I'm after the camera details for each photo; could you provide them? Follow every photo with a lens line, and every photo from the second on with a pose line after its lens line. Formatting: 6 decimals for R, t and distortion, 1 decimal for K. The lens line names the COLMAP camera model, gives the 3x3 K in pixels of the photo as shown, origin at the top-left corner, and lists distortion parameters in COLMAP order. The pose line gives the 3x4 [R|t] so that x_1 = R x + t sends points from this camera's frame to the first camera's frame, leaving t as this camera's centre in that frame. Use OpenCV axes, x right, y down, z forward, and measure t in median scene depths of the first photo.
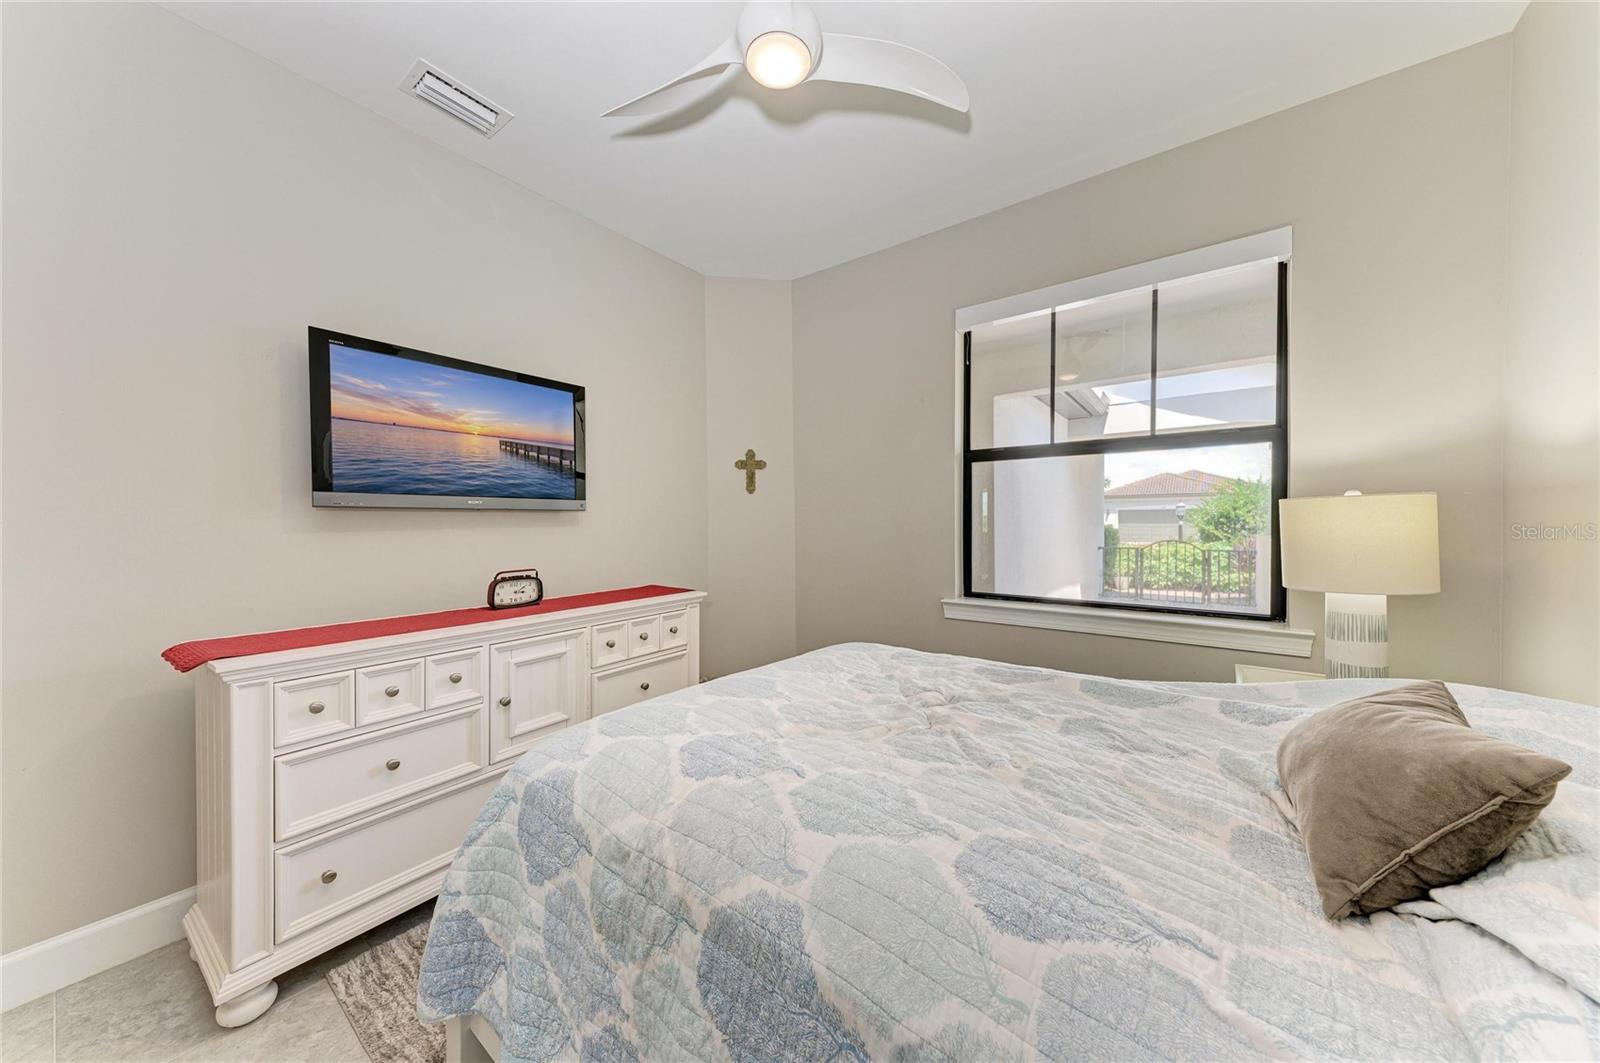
lens RADIAL K [[542.2, 0, 798.9], [0, 542.2, 536.2], [0, 0, 1]] dist [0.012480, -0.000035]
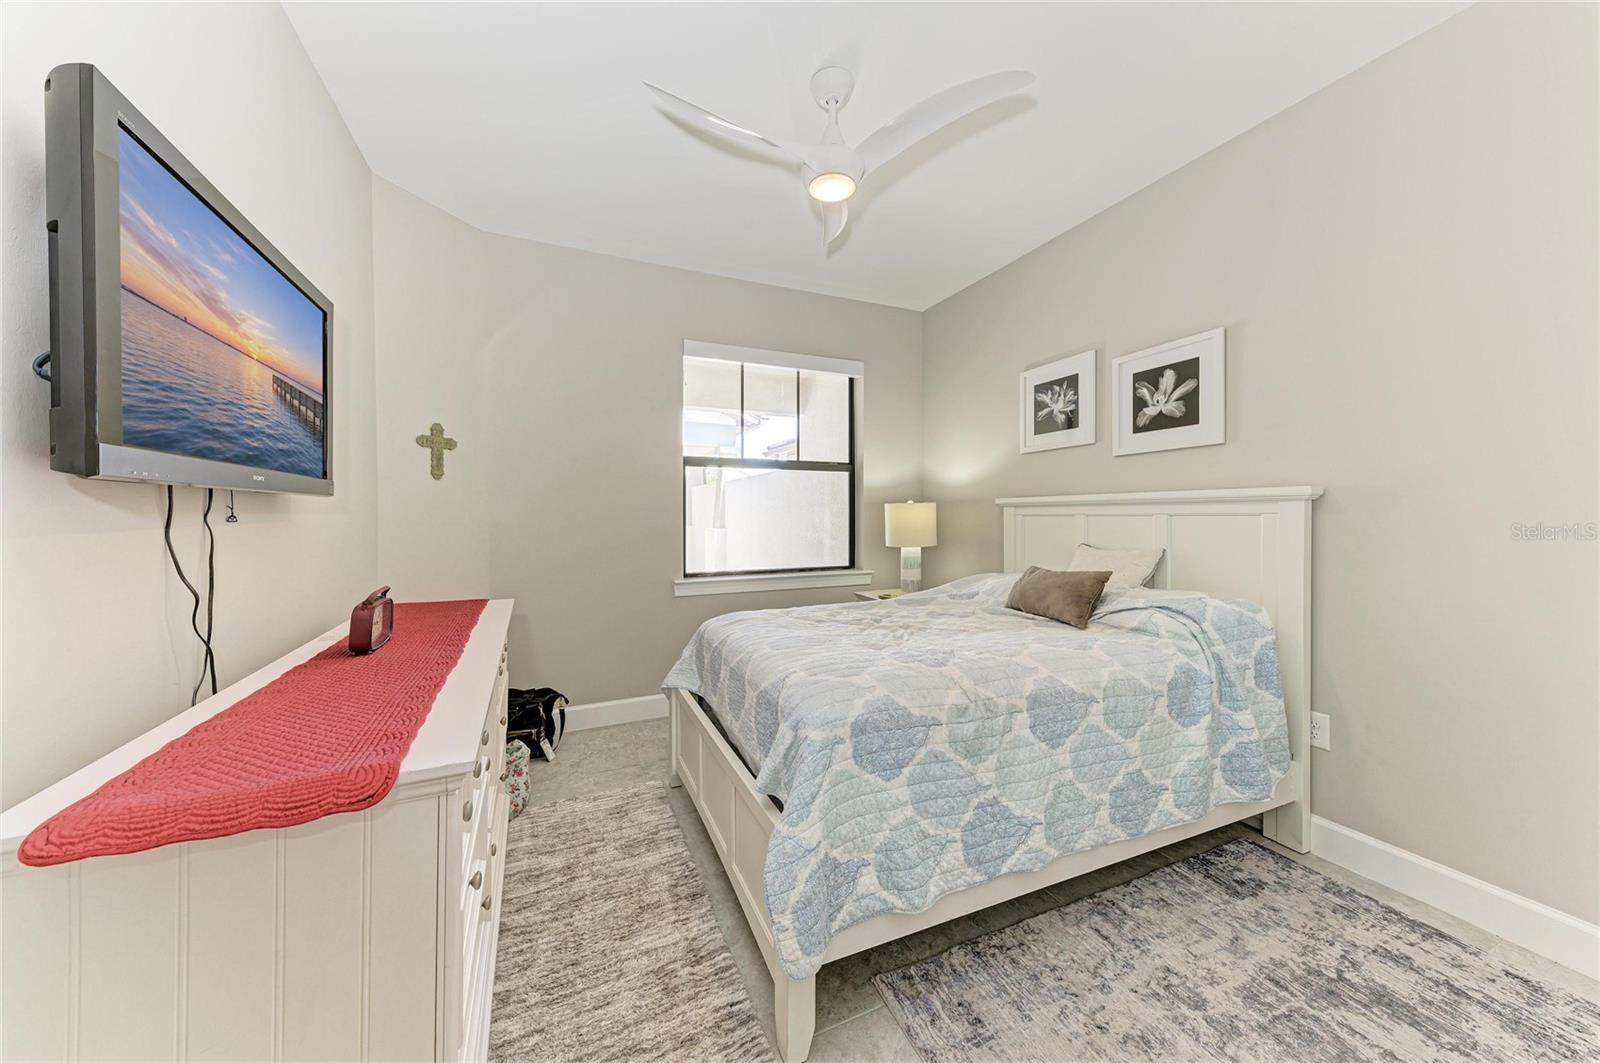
lens RADIAL K [[542.2, 0, 798.9], [0, 542.2, 536.2], [0, 0, 1]] dist [0.012480, -0.000035]
pose [[0.501218, -0.035449, 0.864595, -0.825718], [0.024725, 0.999339, 0.026640, -0.007035], [-0.864968, 0.008025, 0.501763, 0.239975]]
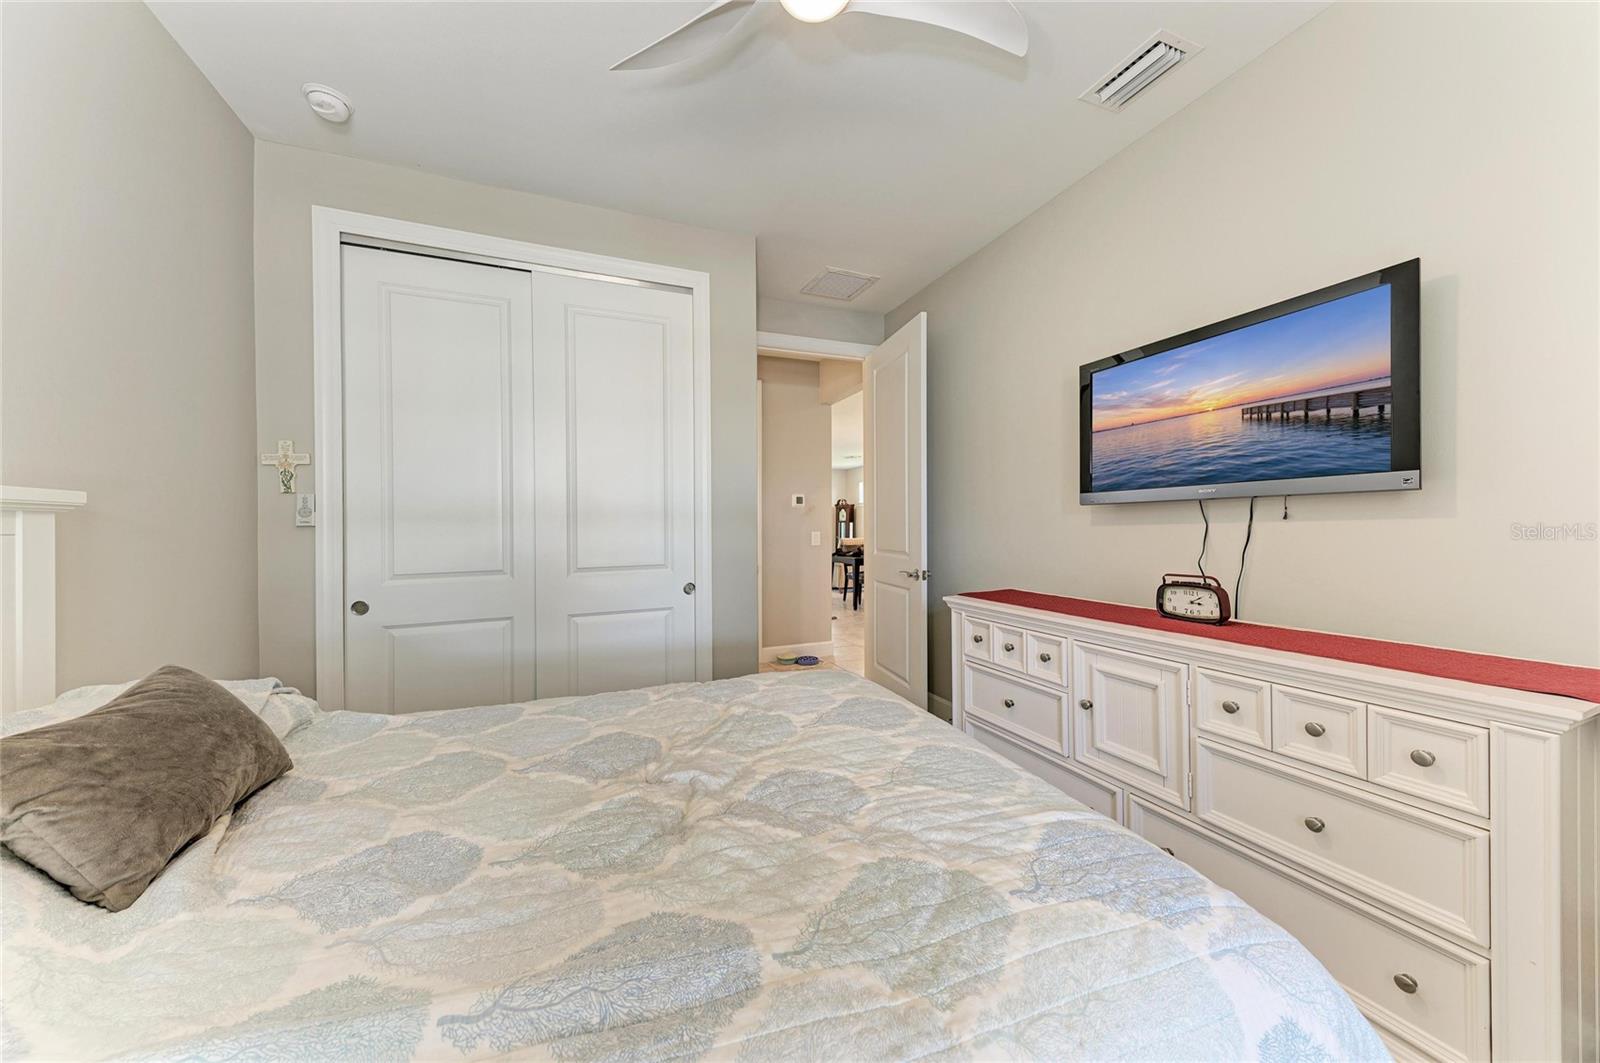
lens RADIAL K [[574.3, 0, 819.8], [0, 574.3, 513.7], [0, 0, 1]] dist [0.001232, 0.000030]
pose [[-0.514628, -0.002674, -0.857409, 0.488427], [-0.005549, 0.999985, 0.000212, -0.025288], [0.857396, 0.004867, -0.514635, 0.961208]]
